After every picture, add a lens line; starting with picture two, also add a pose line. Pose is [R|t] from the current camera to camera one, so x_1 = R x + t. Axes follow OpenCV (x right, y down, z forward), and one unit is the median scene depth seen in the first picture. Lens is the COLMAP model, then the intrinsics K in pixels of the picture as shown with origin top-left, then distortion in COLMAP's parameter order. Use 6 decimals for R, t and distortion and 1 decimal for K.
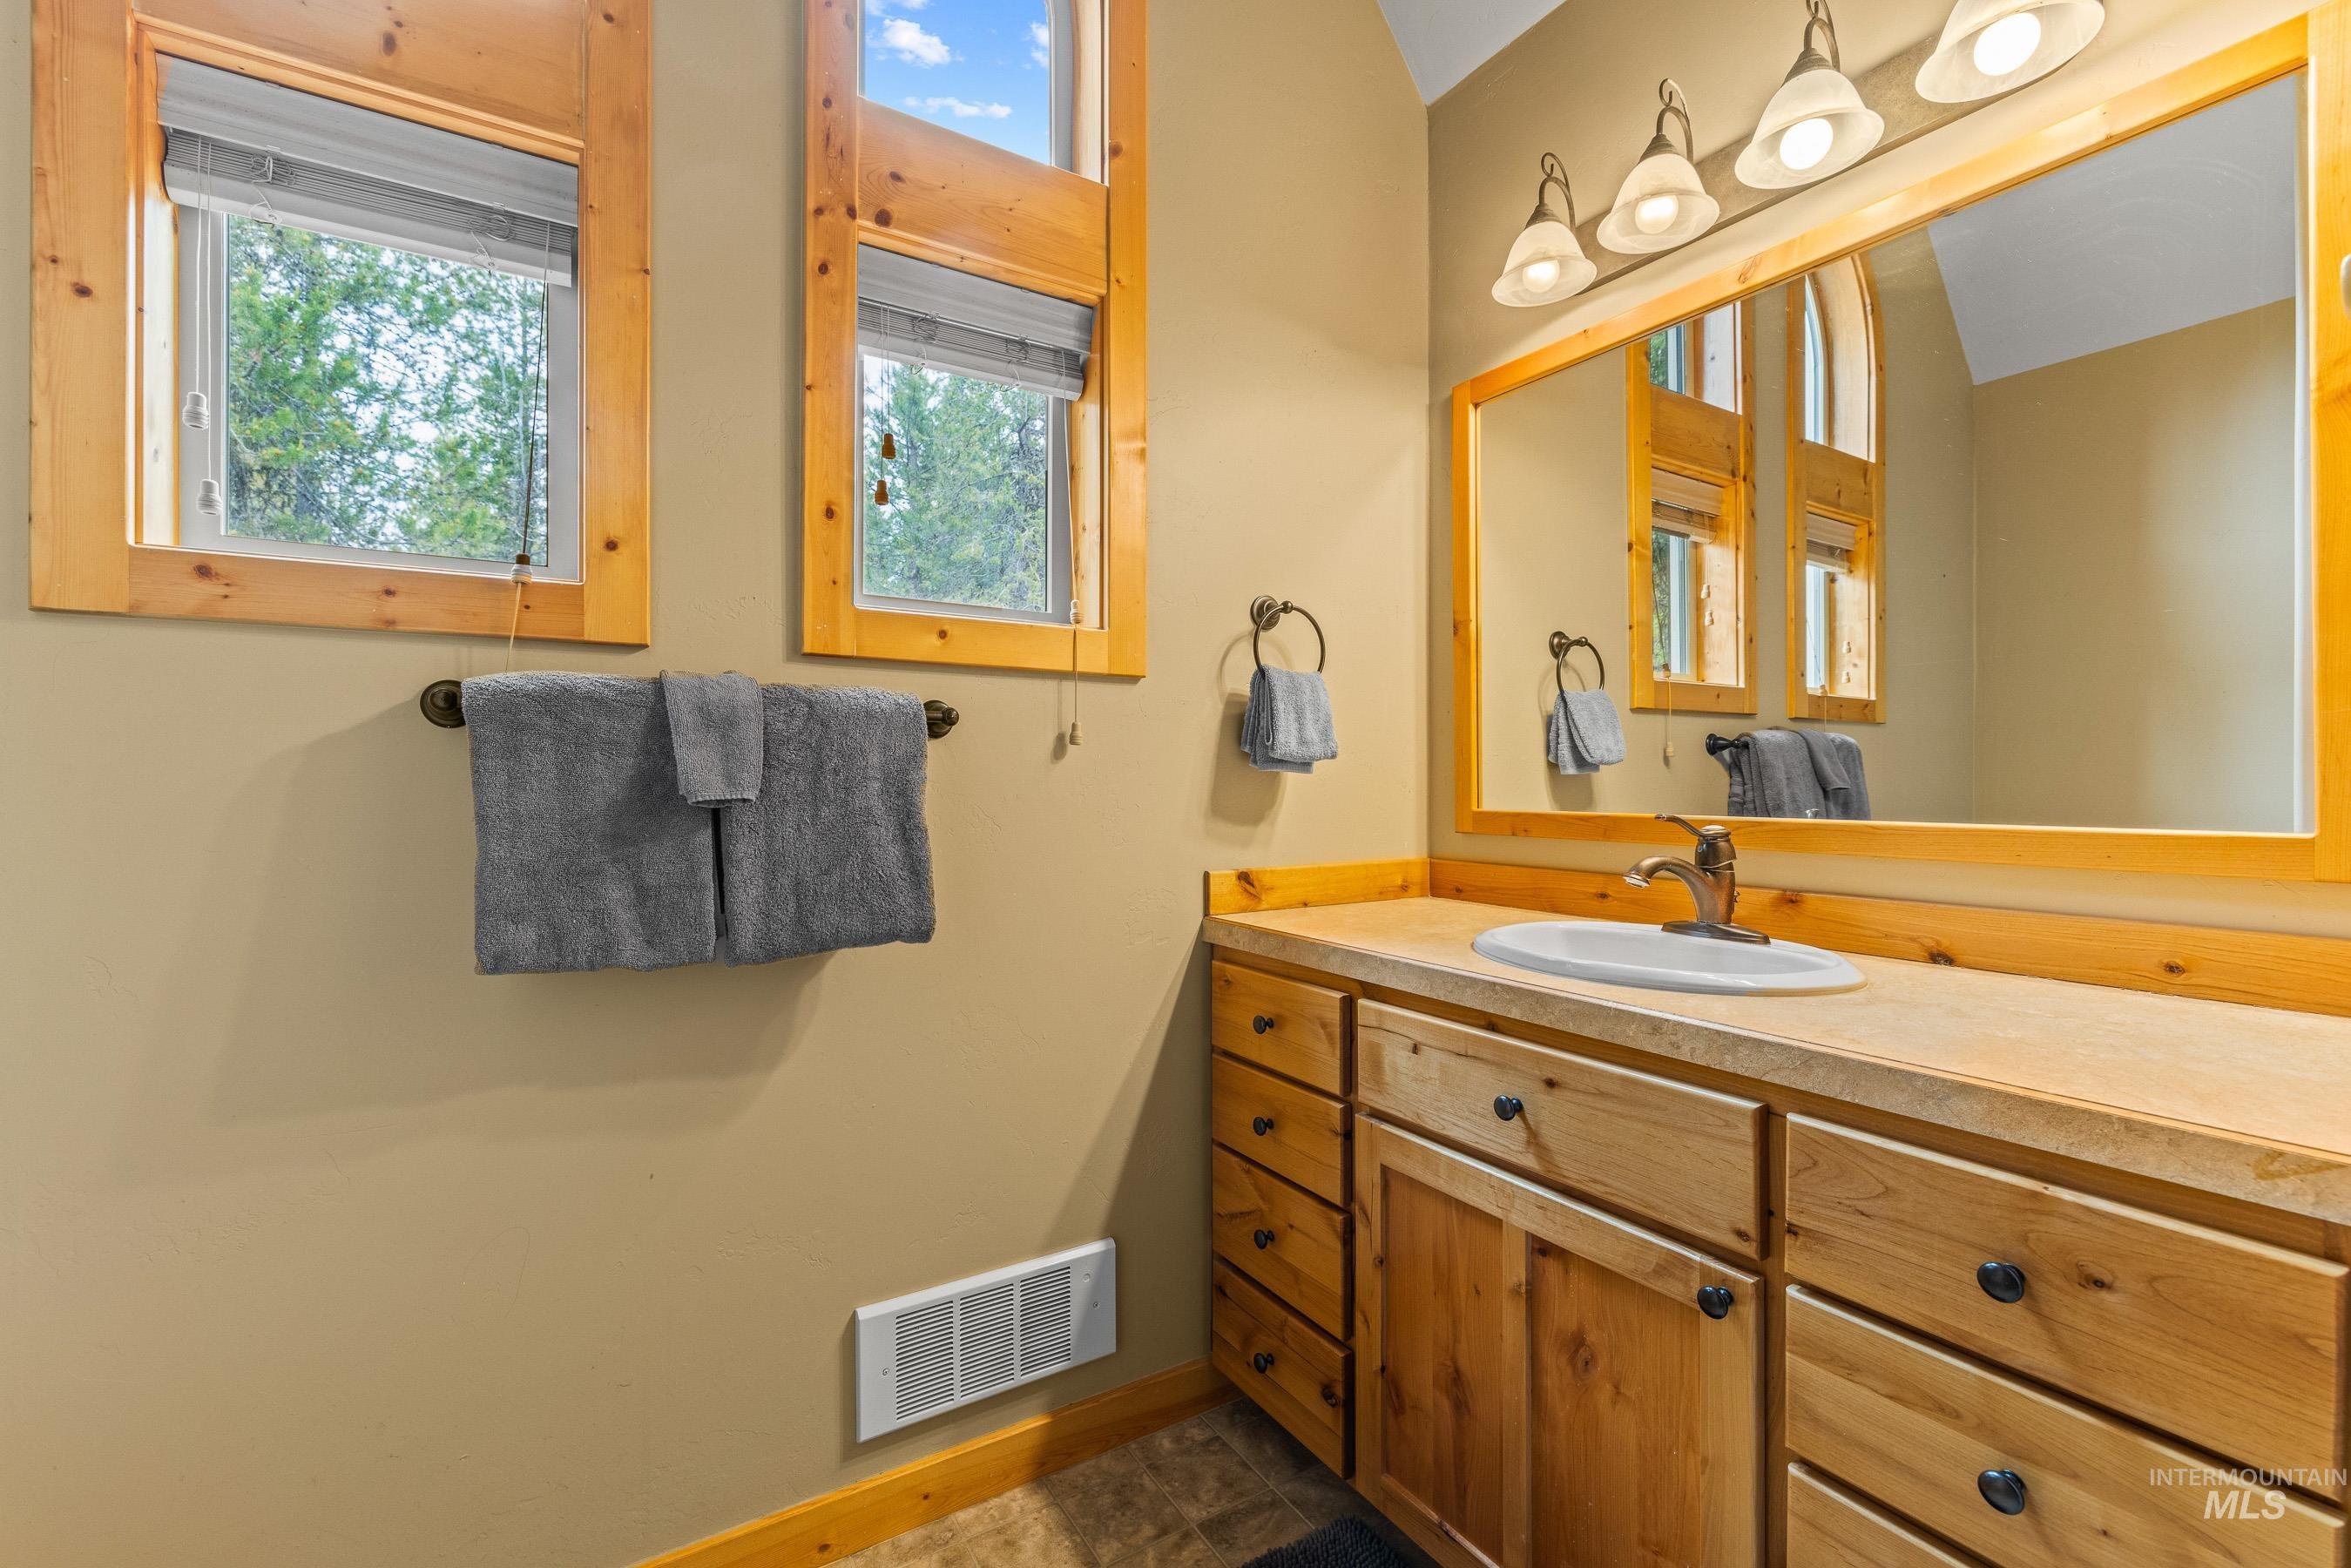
lens RADIAL K [[996.7, 0, 1191.4], [0, 996.7, 784.5], [0, 0, 1]] dist [0.002902, -0.001442]
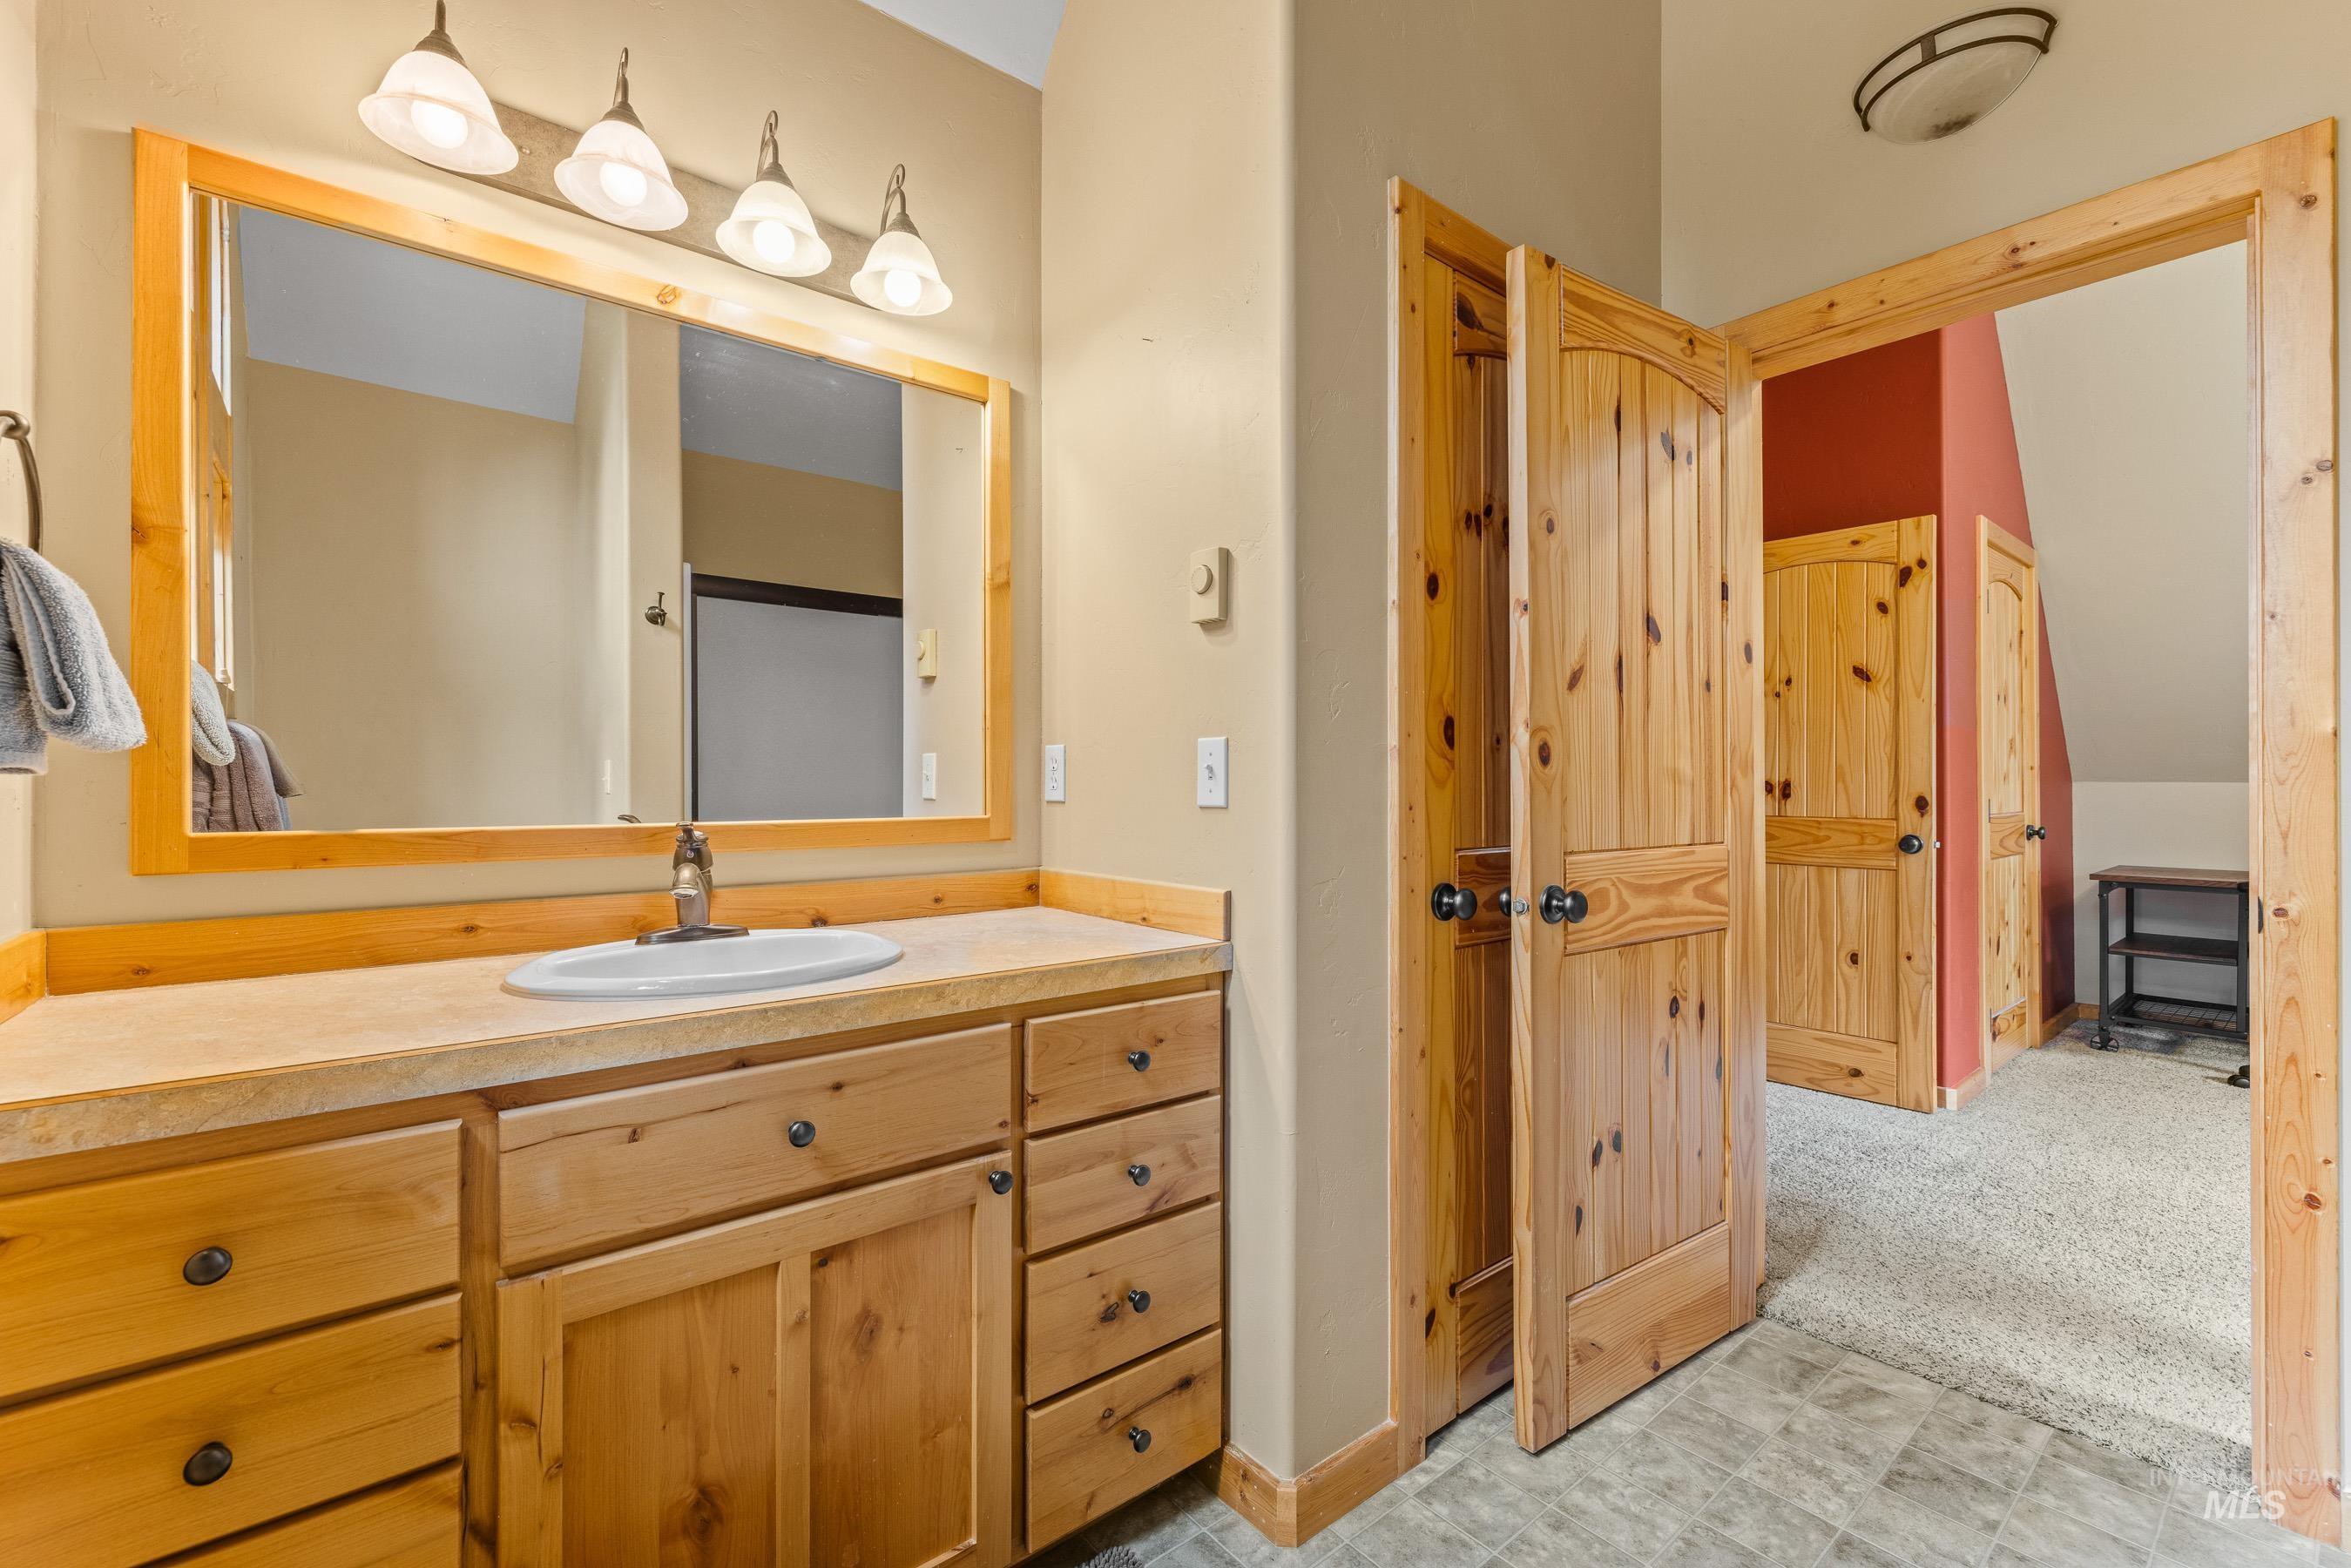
lens RADIAL K [[996.7, 0, 1182.1], [0, 996.7, 781.5], [0, 0, 1]] dist [0.002902, -0.001442]
pose [[-0.120130, 0.003228, 0.992753, -0.661244], [0.003628, 0.999989, -0.002813, -0.006102], [-0.992752, 0.003264, -0.120140, 0.743084]]
